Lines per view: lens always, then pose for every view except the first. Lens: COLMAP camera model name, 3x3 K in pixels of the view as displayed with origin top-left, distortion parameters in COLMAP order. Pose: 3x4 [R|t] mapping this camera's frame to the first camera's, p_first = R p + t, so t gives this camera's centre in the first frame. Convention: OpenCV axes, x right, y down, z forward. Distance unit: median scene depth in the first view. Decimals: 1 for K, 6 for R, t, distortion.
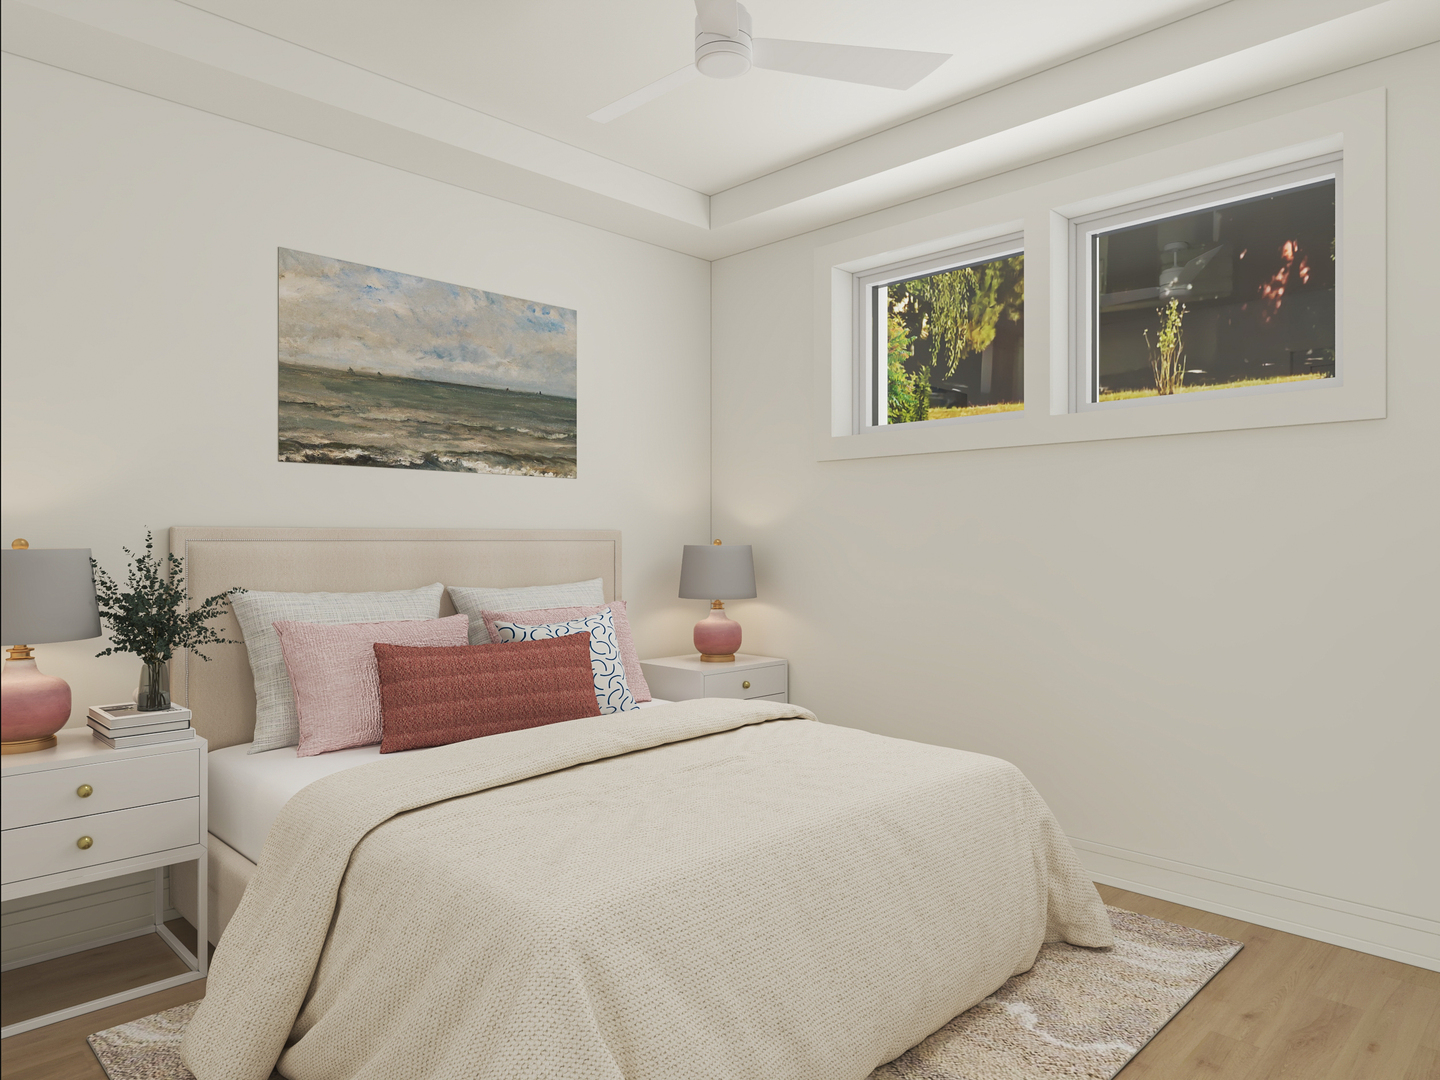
lens RADIAL K [[927.6, 0, 720.0], [0, 927.6, 540.0], [0, 0, 1]] dist [-0.002200, 0.000982]
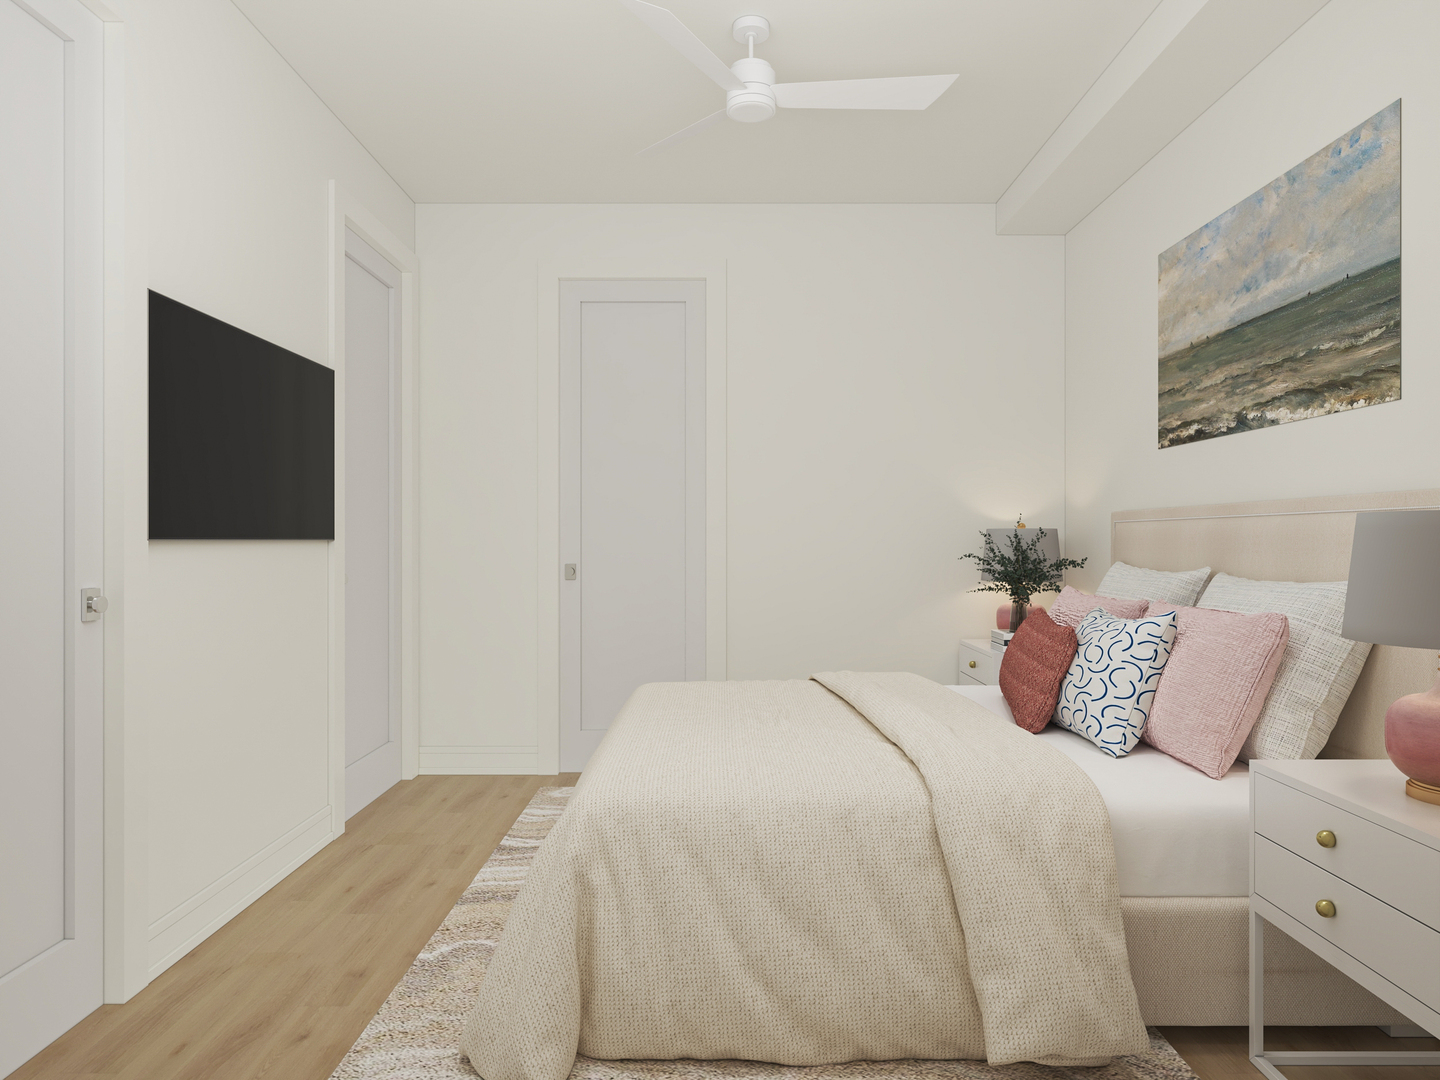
lens RADIAL K [[927.6, 0, 720.0], [0, 927.6, 540.0], [0, 0, 1]] dist [-0.002200, 0.000982]
pose [[-0.708323, 0.000044, -0.705889, 0.583732], [-0.000607, 1.000000, 0.000672, 0.020127], [0.705889, 0.000905, -0.708322, 1.221953]]
